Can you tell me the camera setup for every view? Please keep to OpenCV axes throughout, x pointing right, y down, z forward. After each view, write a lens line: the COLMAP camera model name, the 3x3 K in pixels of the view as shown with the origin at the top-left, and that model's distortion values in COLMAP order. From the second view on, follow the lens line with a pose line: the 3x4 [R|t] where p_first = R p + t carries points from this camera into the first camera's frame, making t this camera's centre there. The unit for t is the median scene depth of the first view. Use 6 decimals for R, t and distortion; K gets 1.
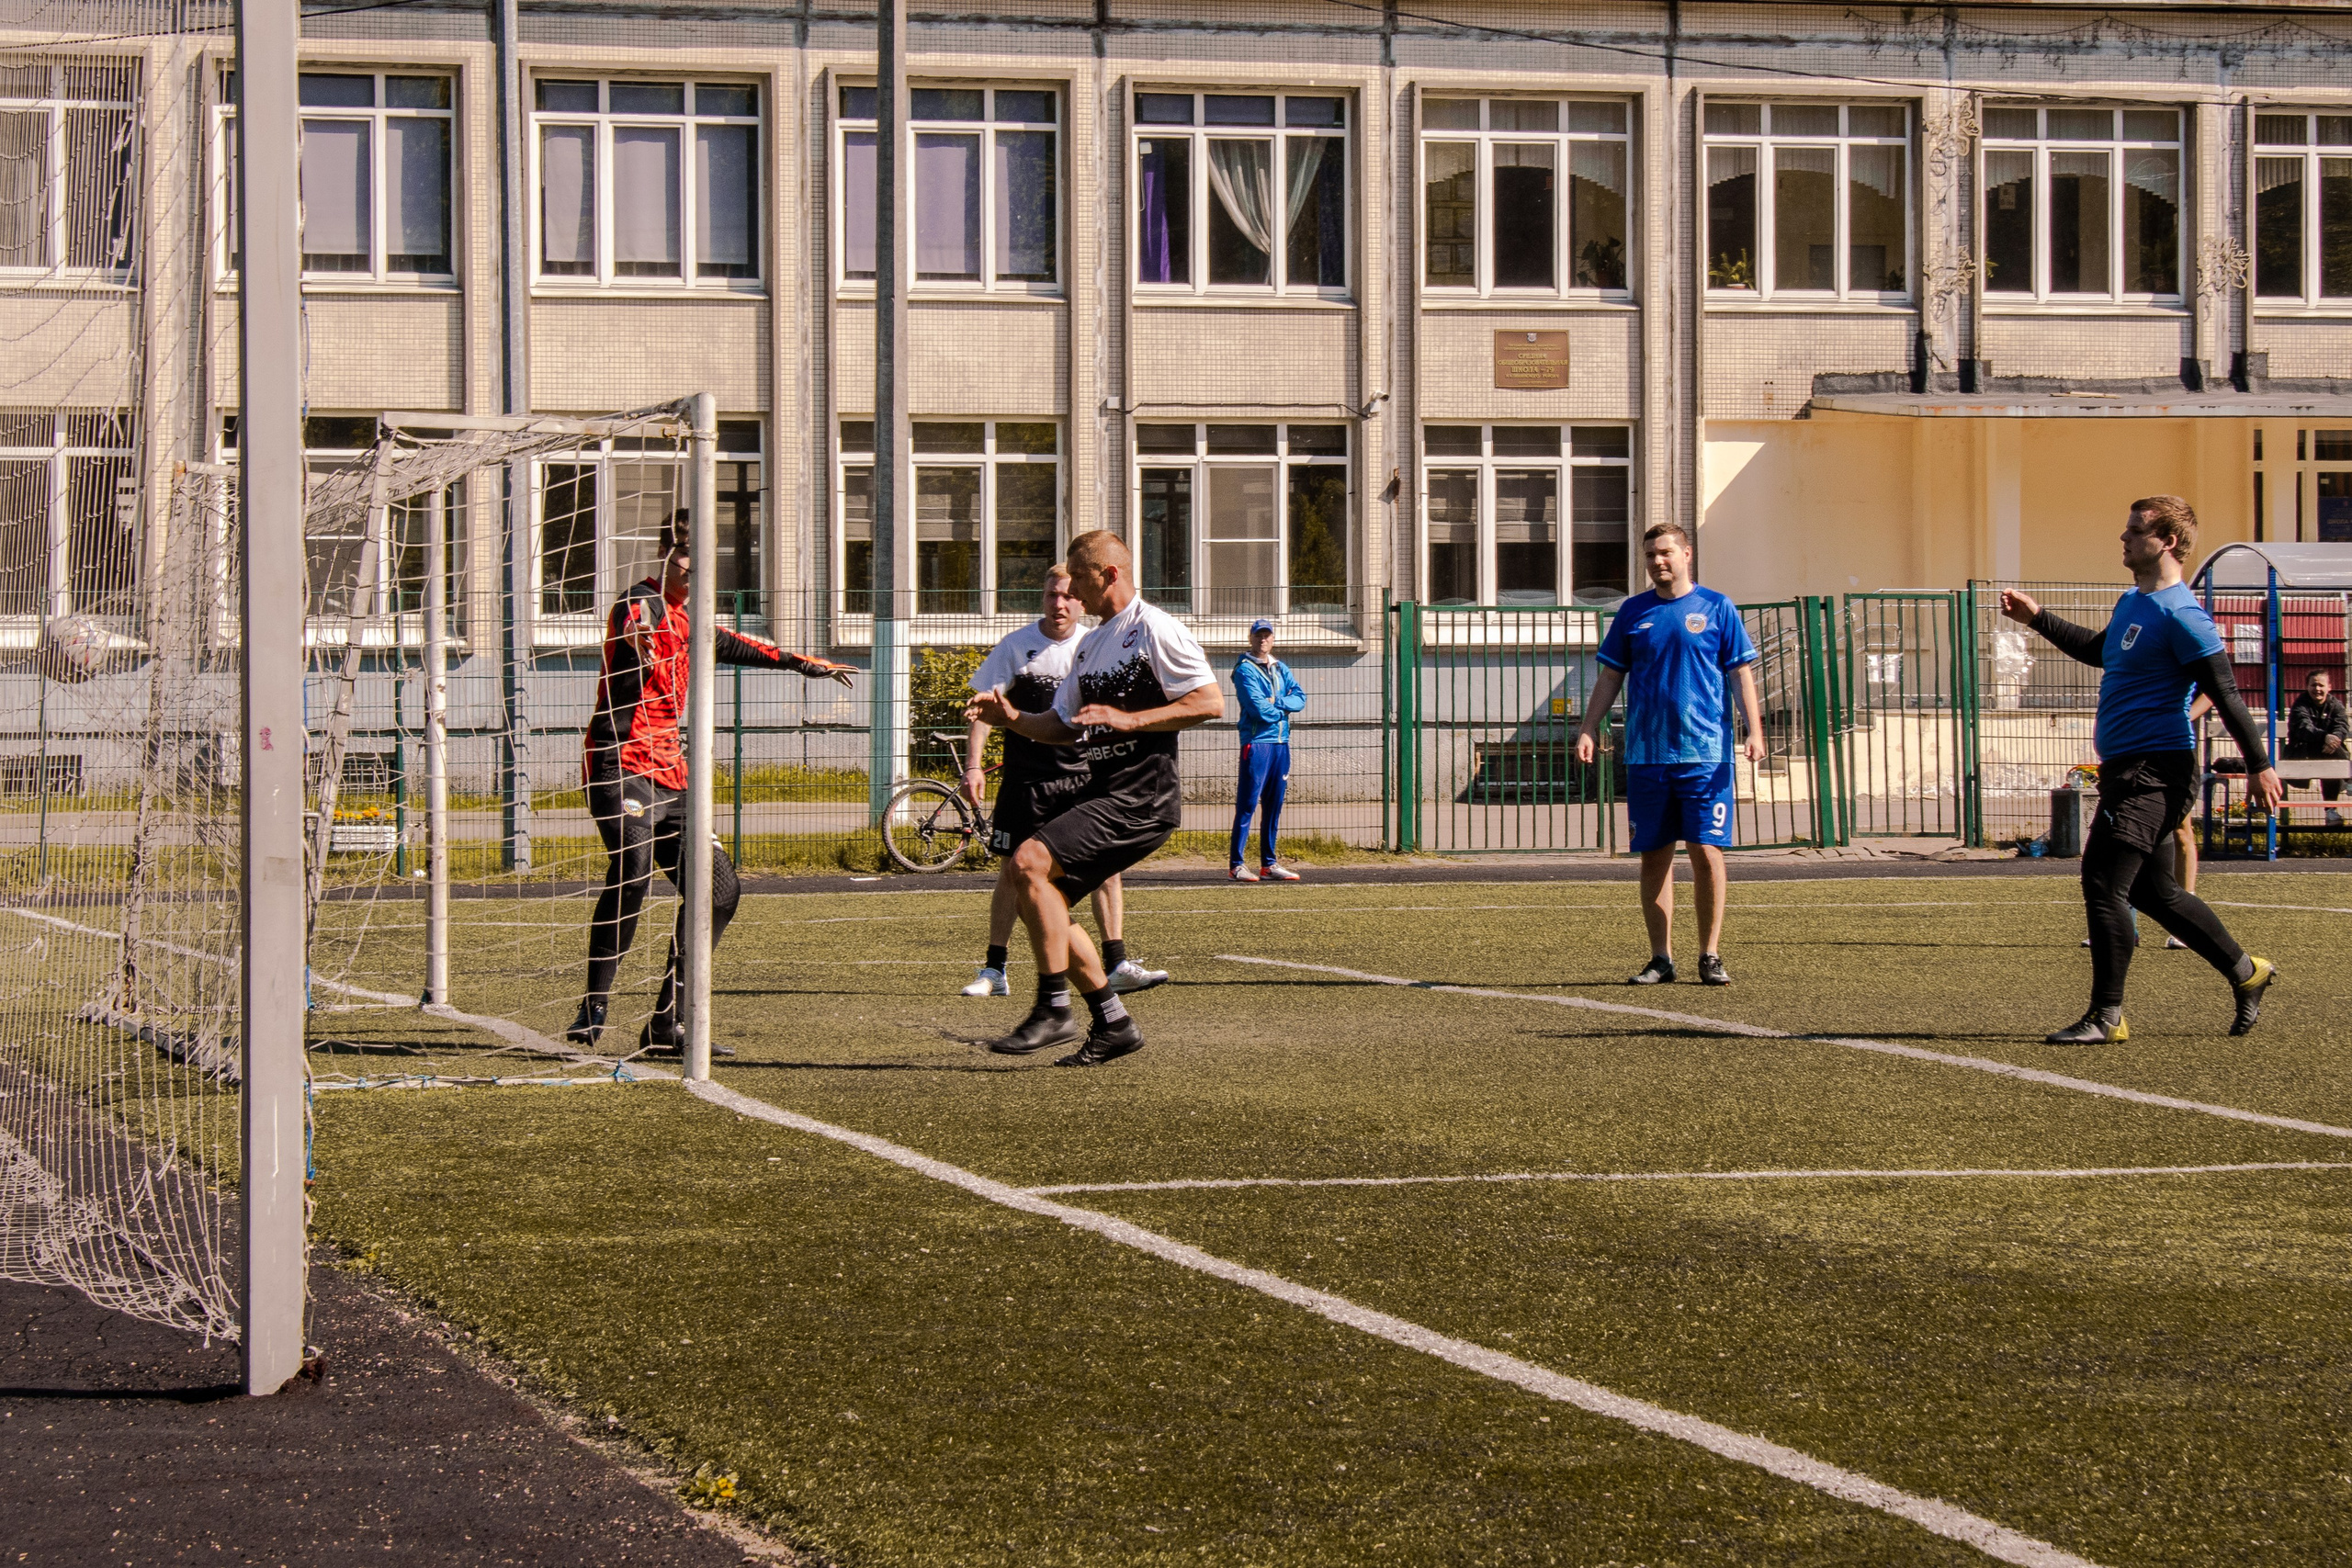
lens RADIAL K [[6486.7, 0, 1165.9], [0, 6486.7, 768.8], [0, 0, 1]] dist [0.132636, 0.000000]
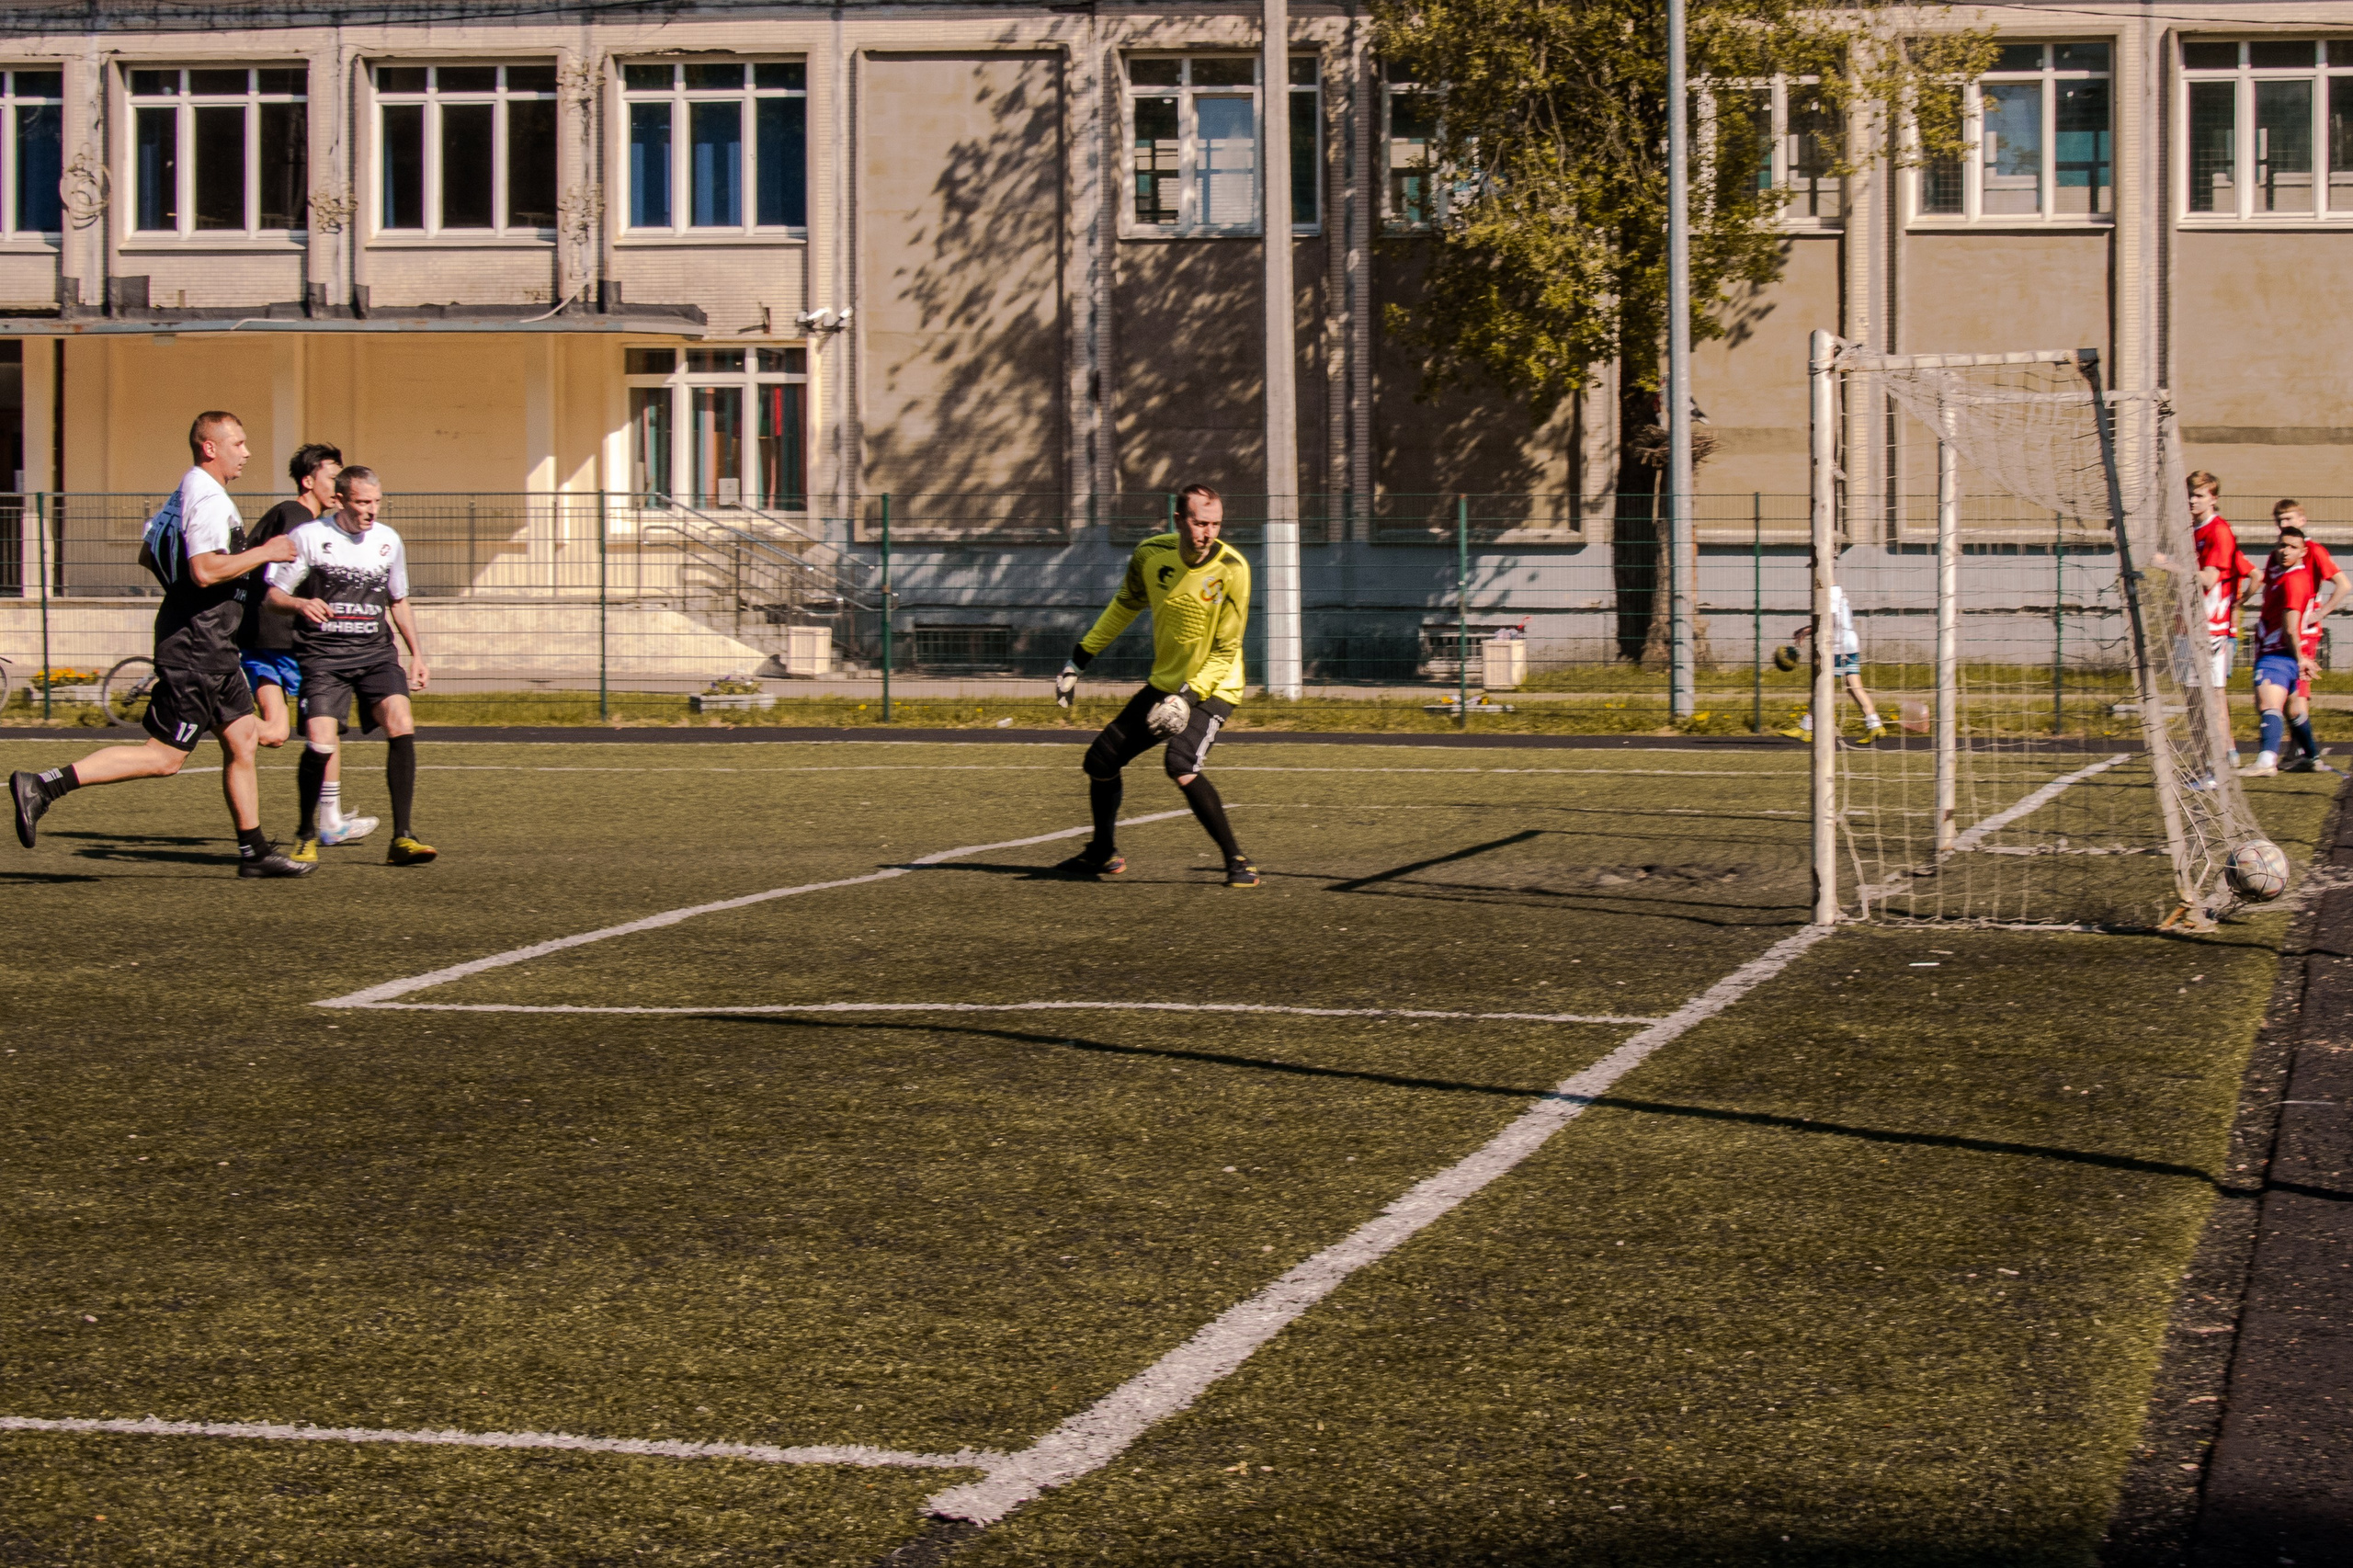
lens RADIAL K [[5577.3, 0, 1241.4], [0, 5577.3, 616.9], [0, 0, 1]] dist [0.090214, 0.000000]
pose [[0.914716, 0.007837, -0.404021, 0.617460], [-0.009570, 0.999952, -0.002271, -0.004648], [0.403984, 0.005944, 0.914747, 0.160444]]
